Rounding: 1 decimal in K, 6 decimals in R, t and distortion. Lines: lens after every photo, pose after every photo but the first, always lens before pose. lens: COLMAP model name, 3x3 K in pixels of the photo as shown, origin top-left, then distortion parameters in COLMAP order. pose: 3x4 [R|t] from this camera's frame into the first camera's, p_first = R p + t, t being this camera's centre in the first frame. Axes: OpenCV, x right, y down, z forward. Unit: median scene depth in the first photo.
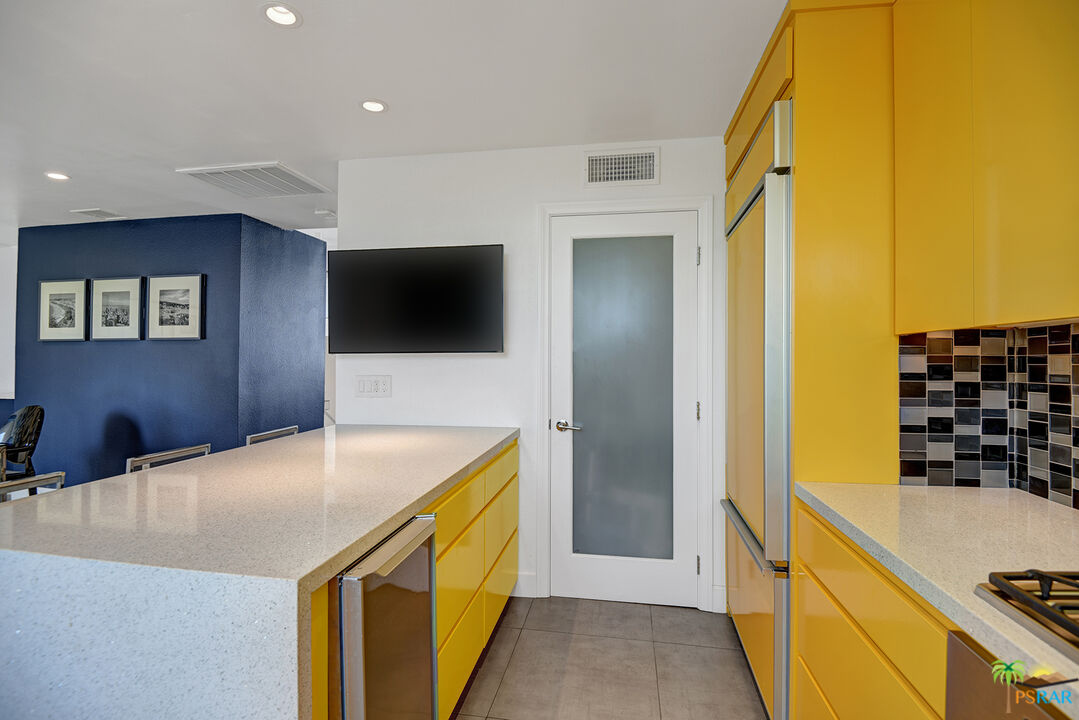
lens RADIAL K [[496.8, 0, 543.2], [0, 496.8, 346.1], [0, 0, 1]] dist [-0.022873, -0.006841]
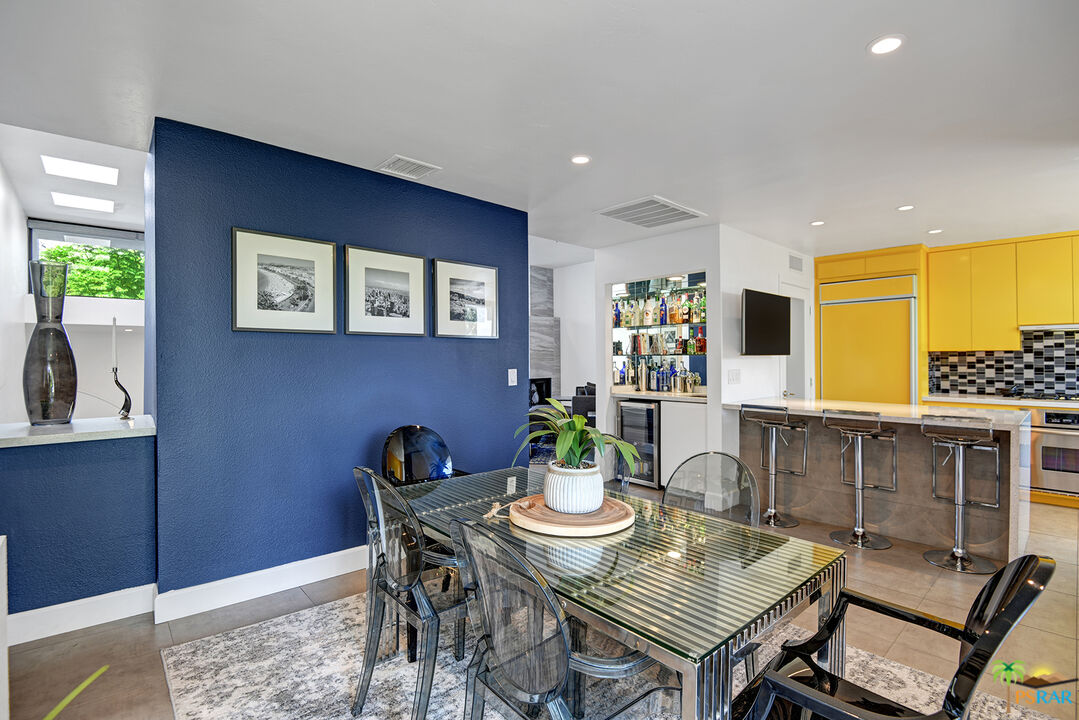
lens RADIAL K [[496.8, 0, 532.8], [0, 496.8, 363.0], [0, 0, 1]] dist [-0.022873, -0.006841]
pose [[0.637065, -0.001767, 0.770808, -1.335763], [-0.017751, 0.999699, 0.016963, 0.014248], [-0.770605, -0.024489, 0.636842, 0.338803]]
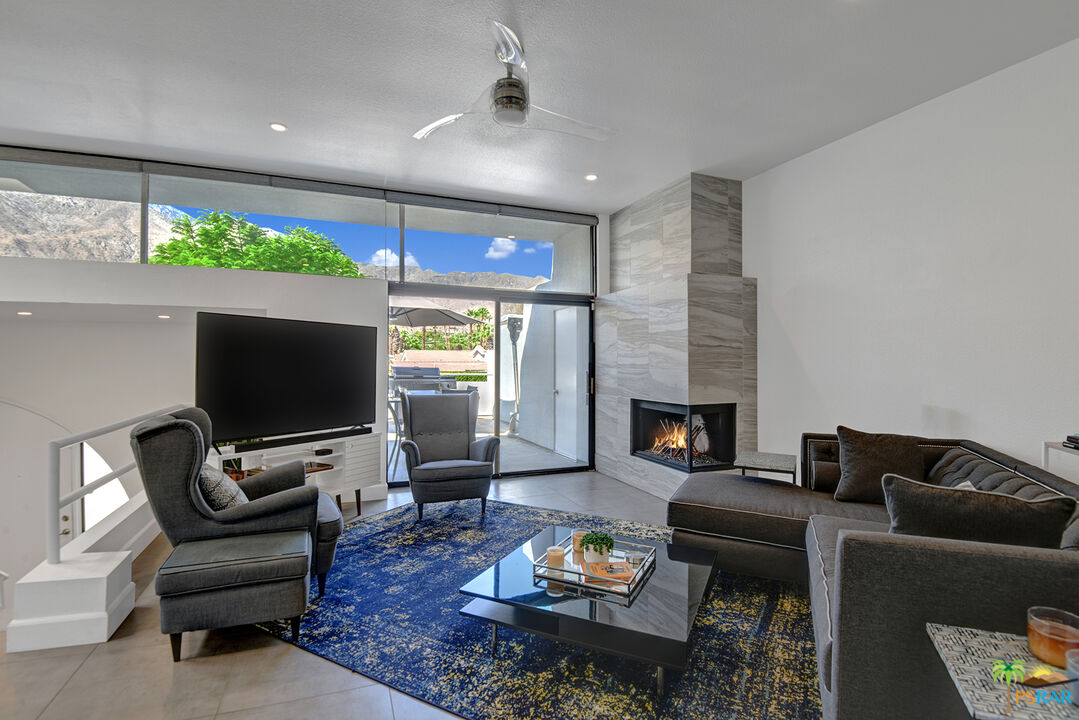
lens RADIAL K [[496.8, 0, 548.0], [0, 496.8, 362.4], [0, 0, 1]] dist [-0.022873, -0.006841]
pose [[0.842209, 0.006888, 0.539108, -0.447477], [-0.021675, 0.999543, 0.021091, 0.017589], [-0.538716, -0.029449, 0.841973, 1.043328]]
